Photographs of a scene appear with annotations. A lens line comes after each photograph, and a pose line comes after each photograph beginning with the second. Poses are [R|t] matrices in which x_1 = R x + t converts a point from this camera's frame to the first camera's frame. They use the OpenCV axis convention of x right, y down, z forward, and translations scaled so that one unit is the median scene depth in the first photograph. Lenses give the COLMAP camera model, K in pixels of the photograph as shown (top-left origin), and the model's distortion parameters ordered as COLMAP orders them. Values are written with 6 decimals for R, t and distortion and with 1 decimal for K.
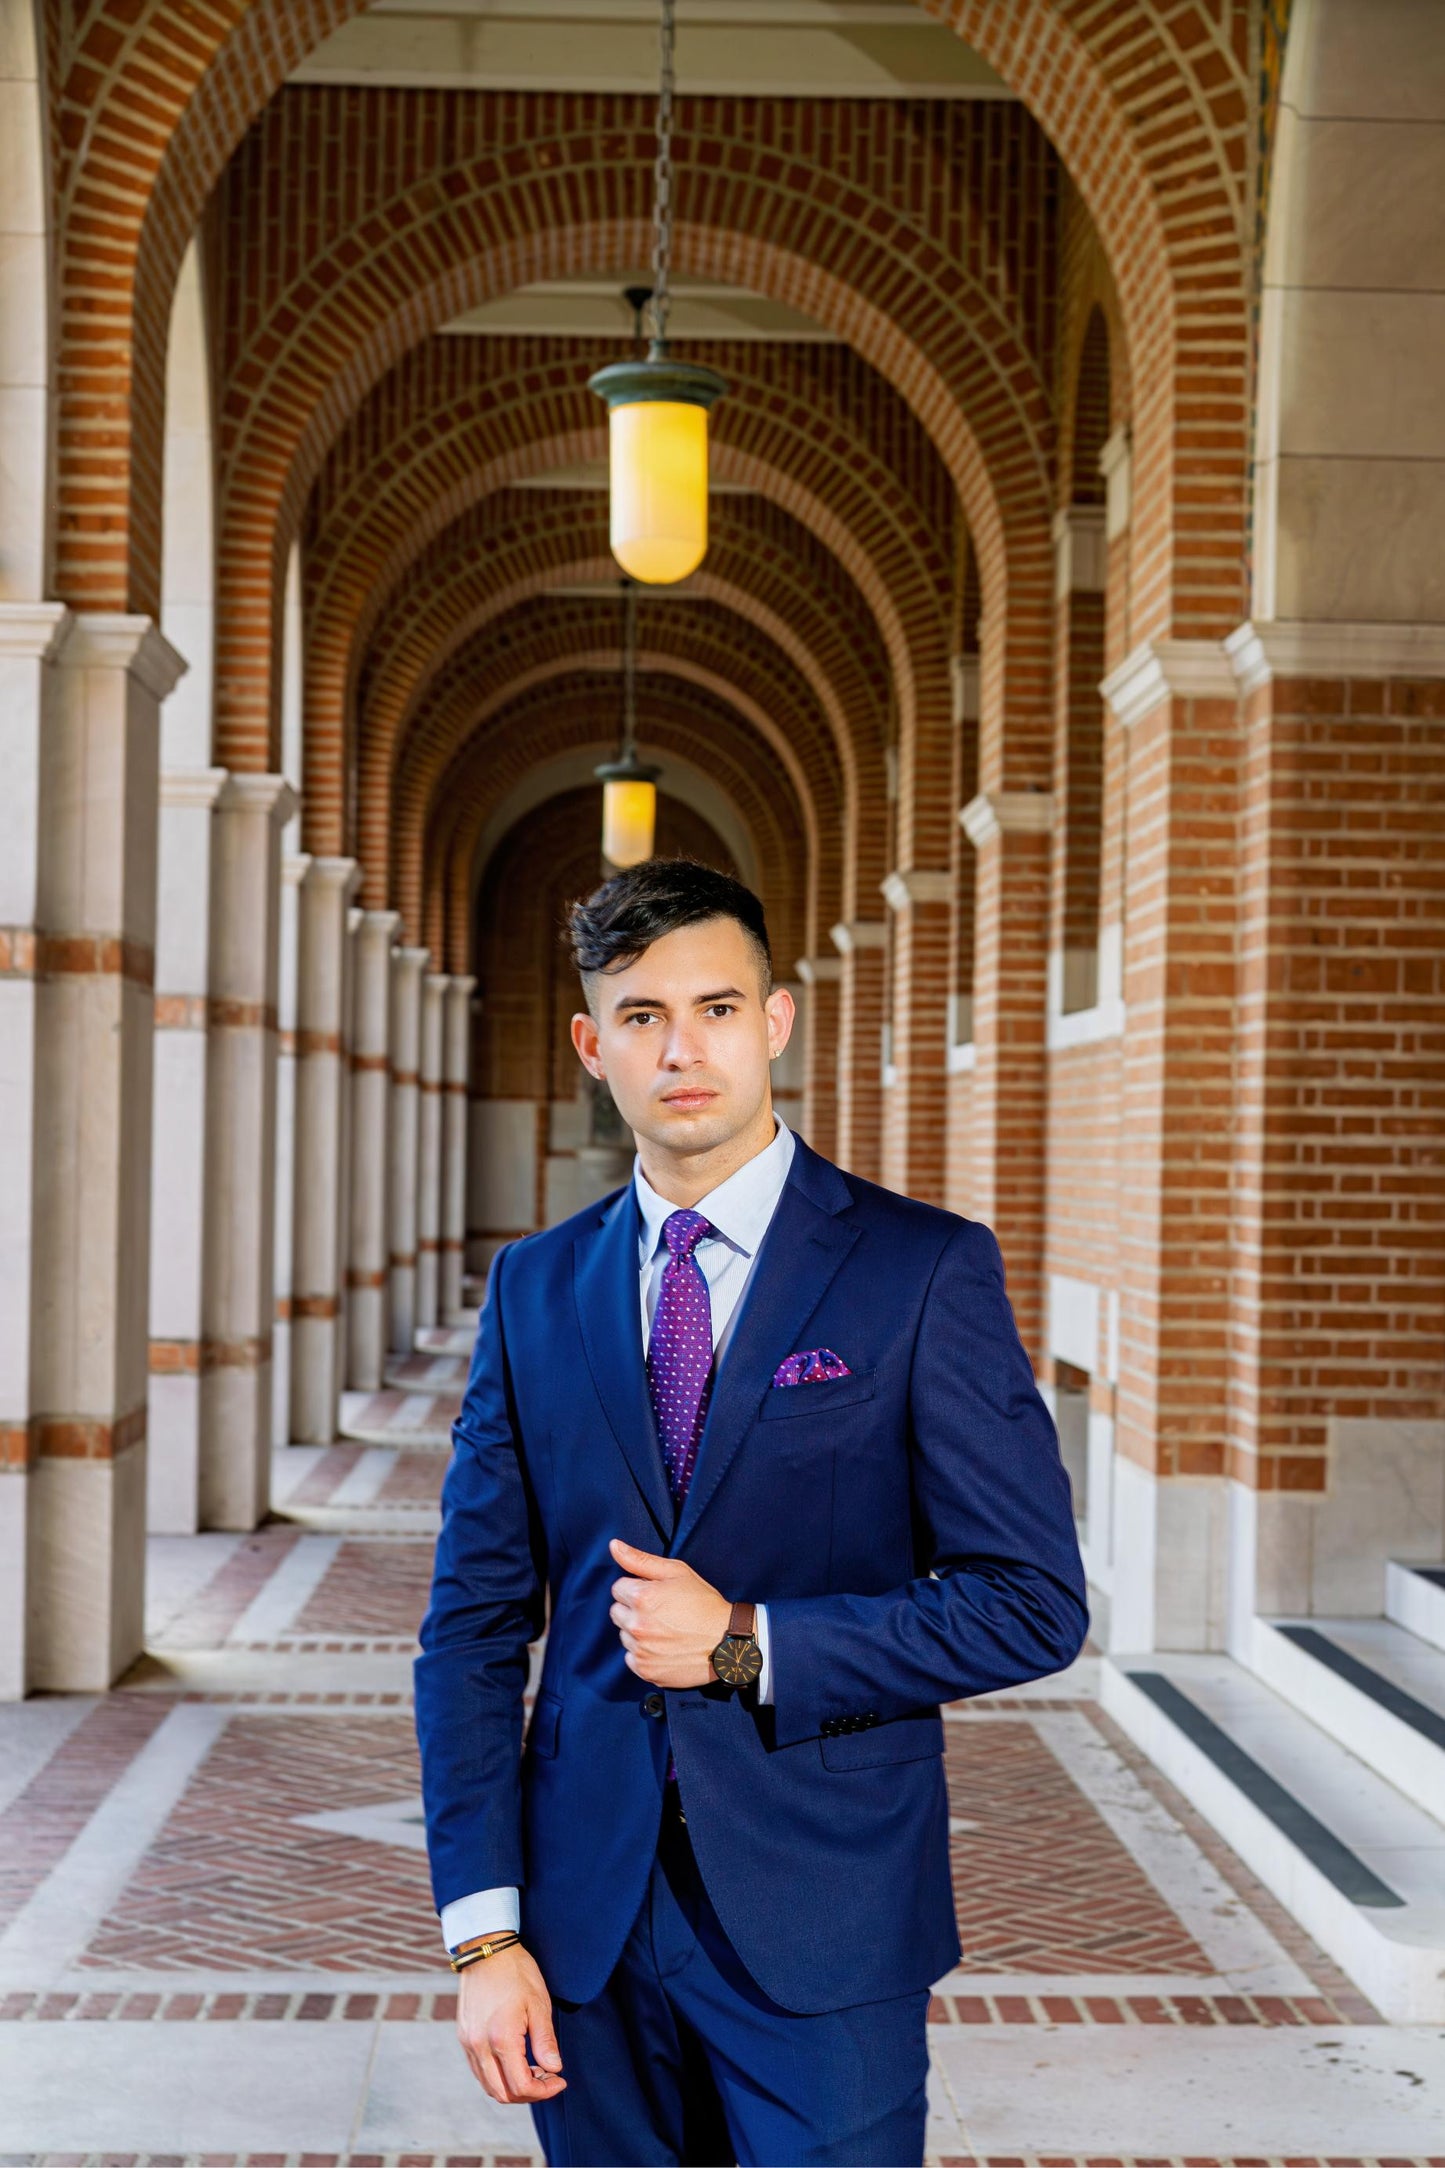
lens RADIAL K [[3795.6, 0, 717.2], [0, 3795.6, 1178.8], [0, 0, 1]] dist [0.019072, -0.159968]
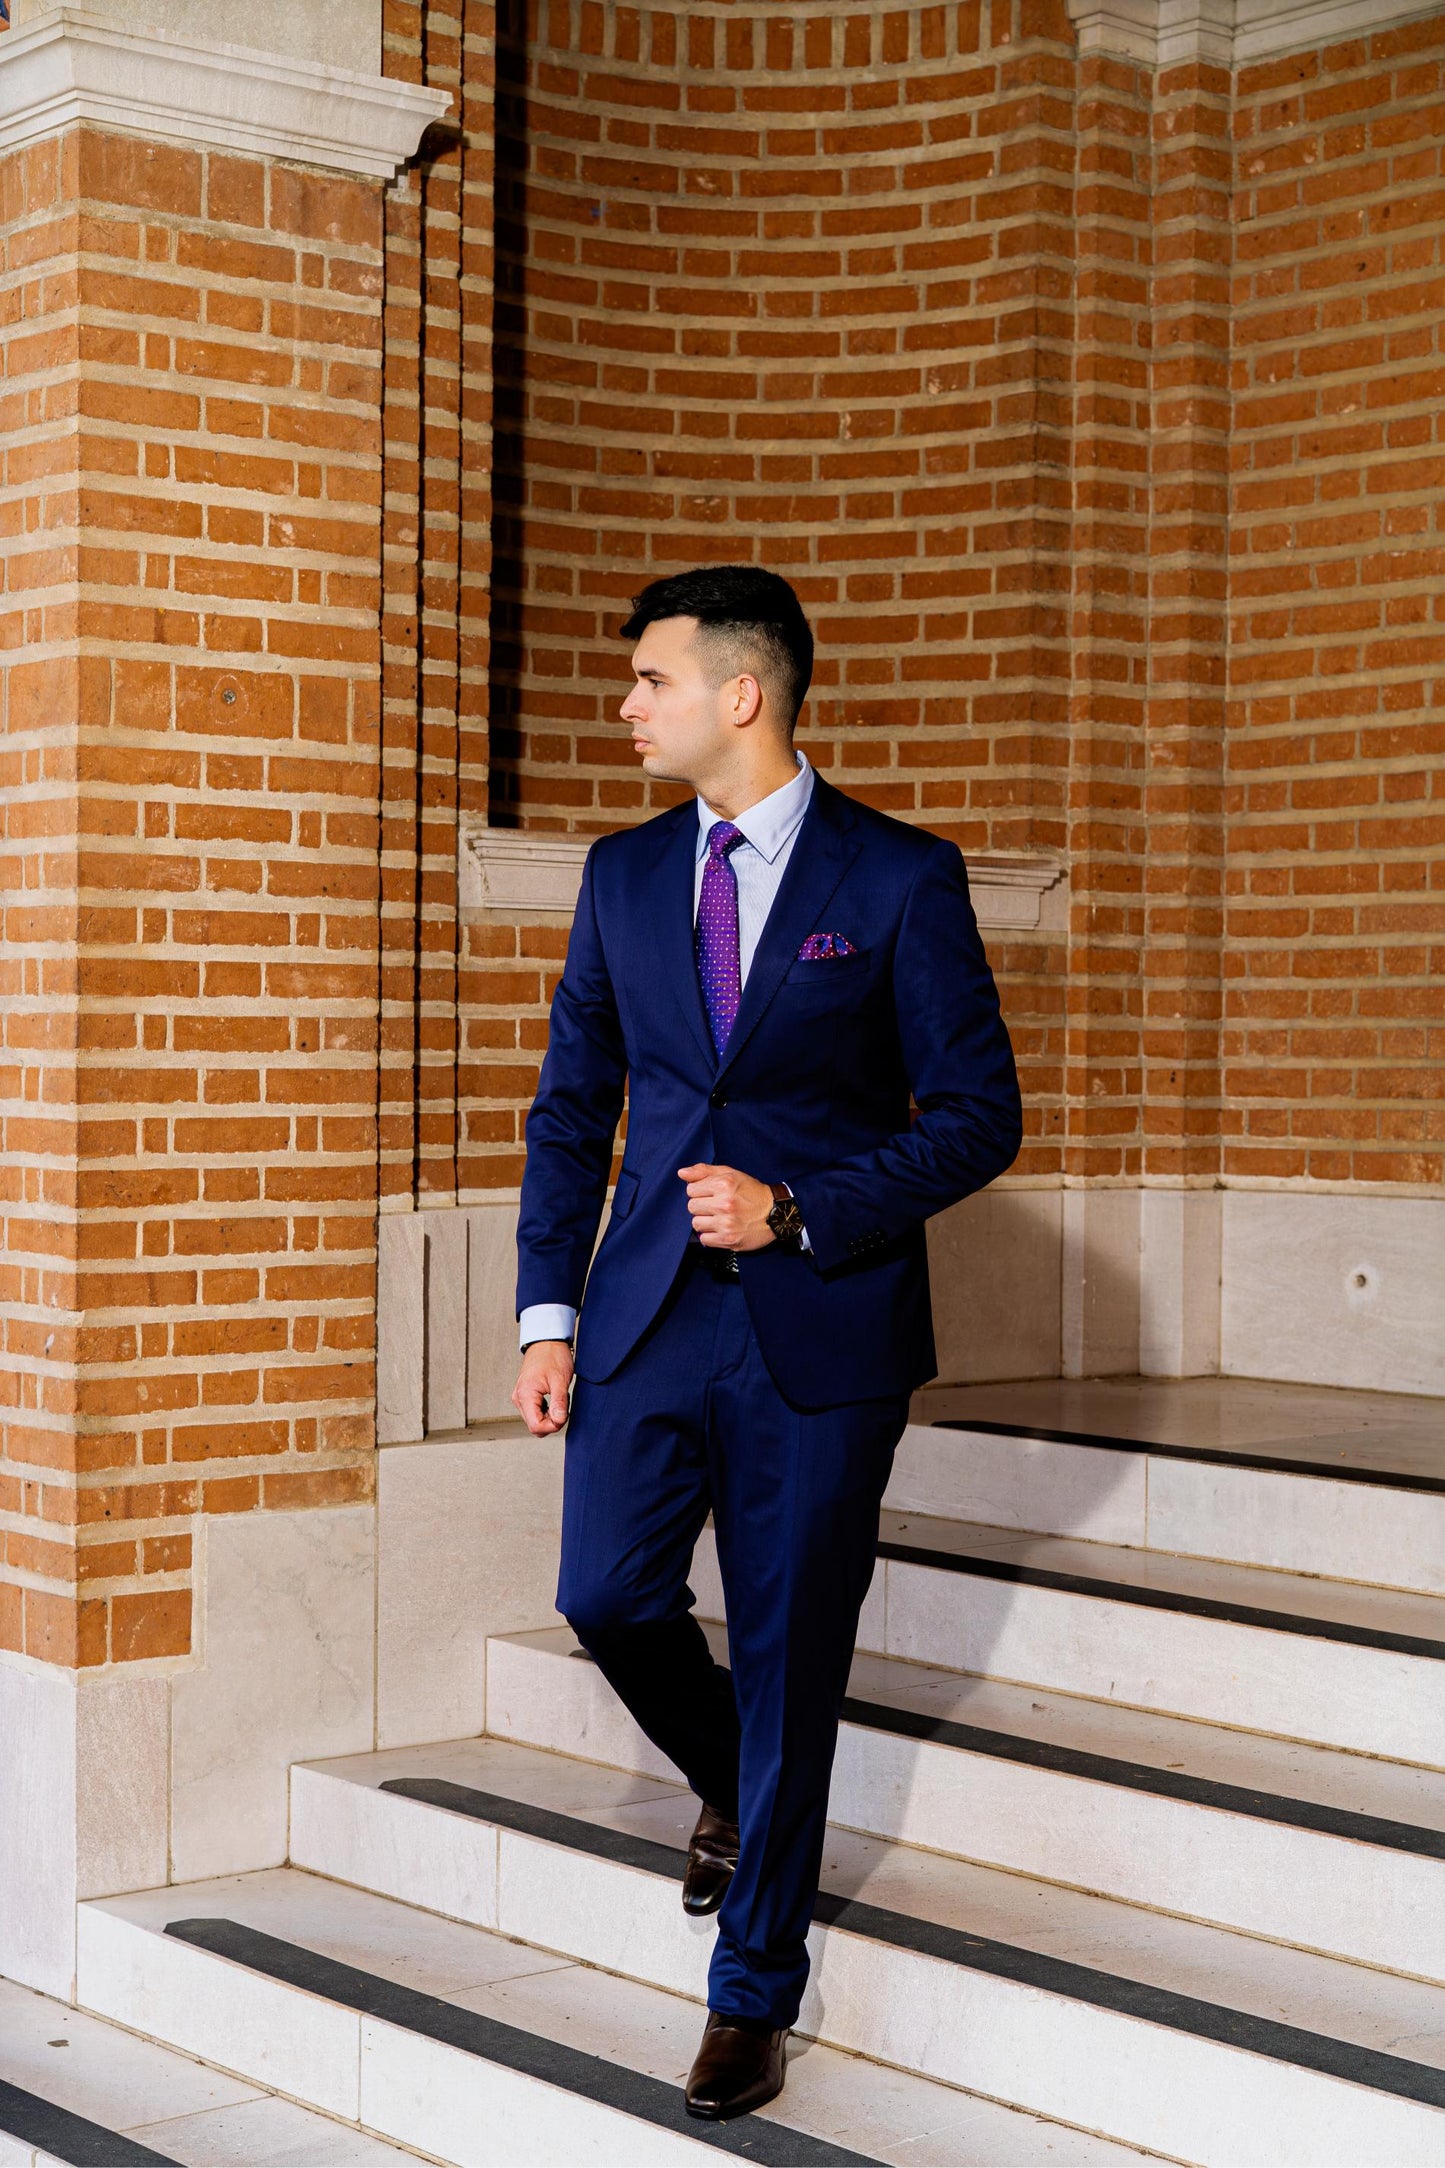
lens RADIAL K [[3493.6, 0, 723.2], [0, 3493.6, 1126.2], [0, 0, 1]] dist [-0.005634, -0.030248]
pose [[0.778881, -0.028101, 0.626542, -0.087075], [0.012126, 0.999484, 0.029754, -0.006659], [-0.627054, -0.015577, 0.778820, 0.538538]]
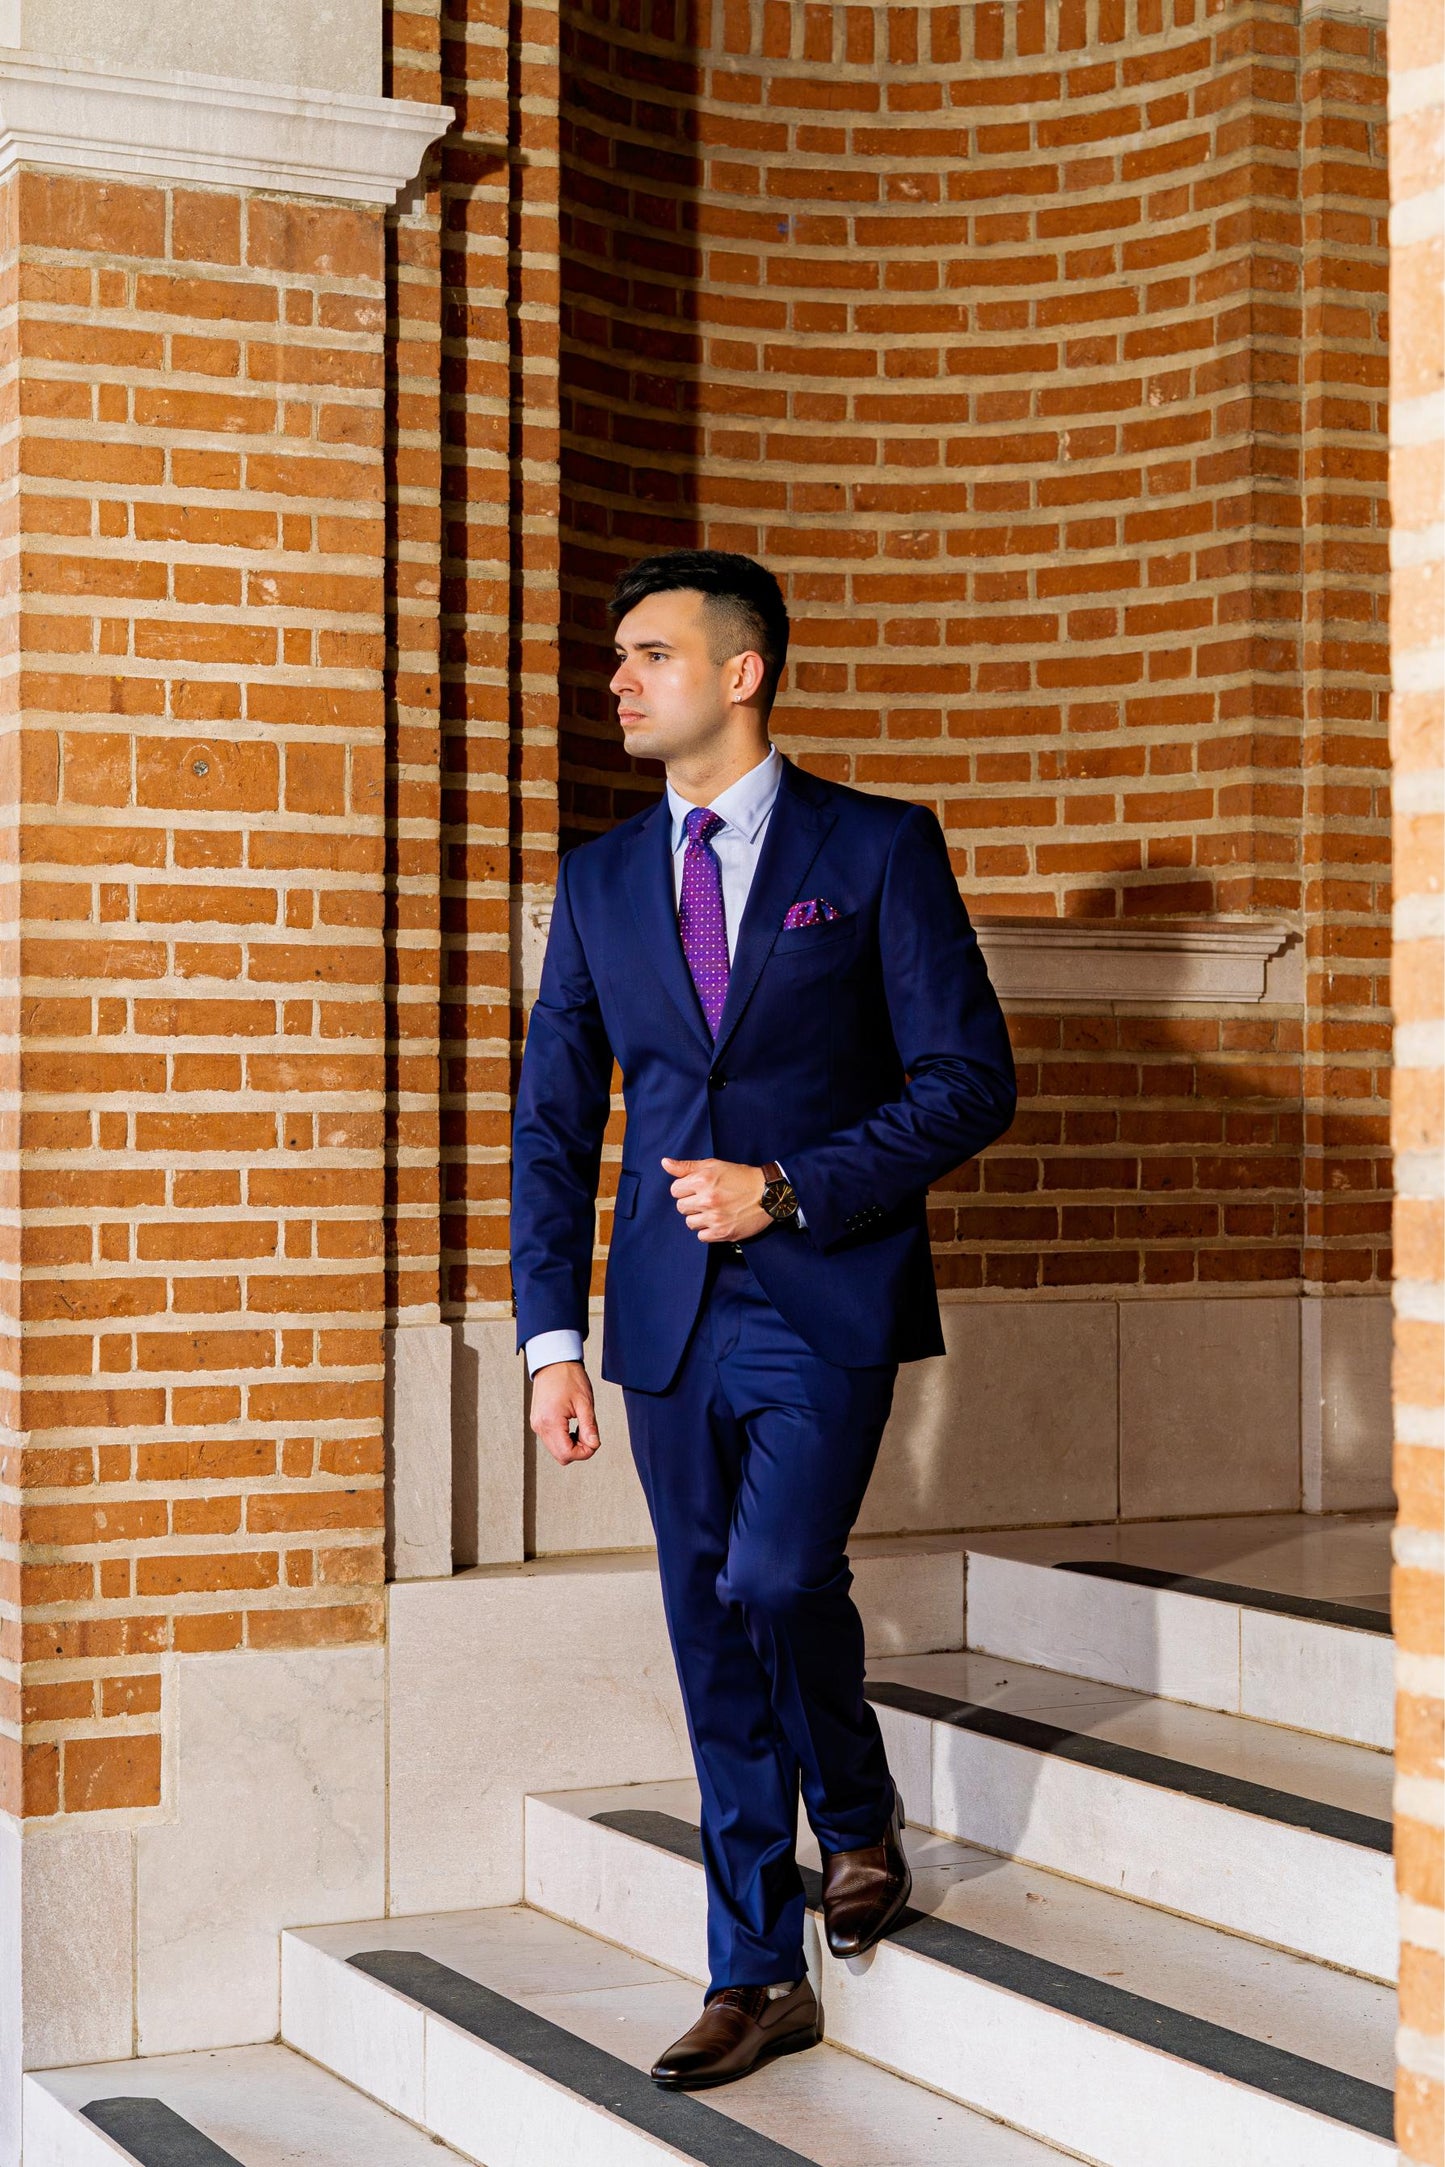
lens RADIAL K [[3716.7, 0, 809.0], [0, 3716.7, 1081.3], [0, 0, 1]] dist [0.002981, -0.064825]
pose [[0.897280, -0.015855, 0.441176, 0.021598], [0.022999, 0.999677, -0.010850, -0.005369], [-0.440861, 0.019883, 0.897355, 0.497428]]
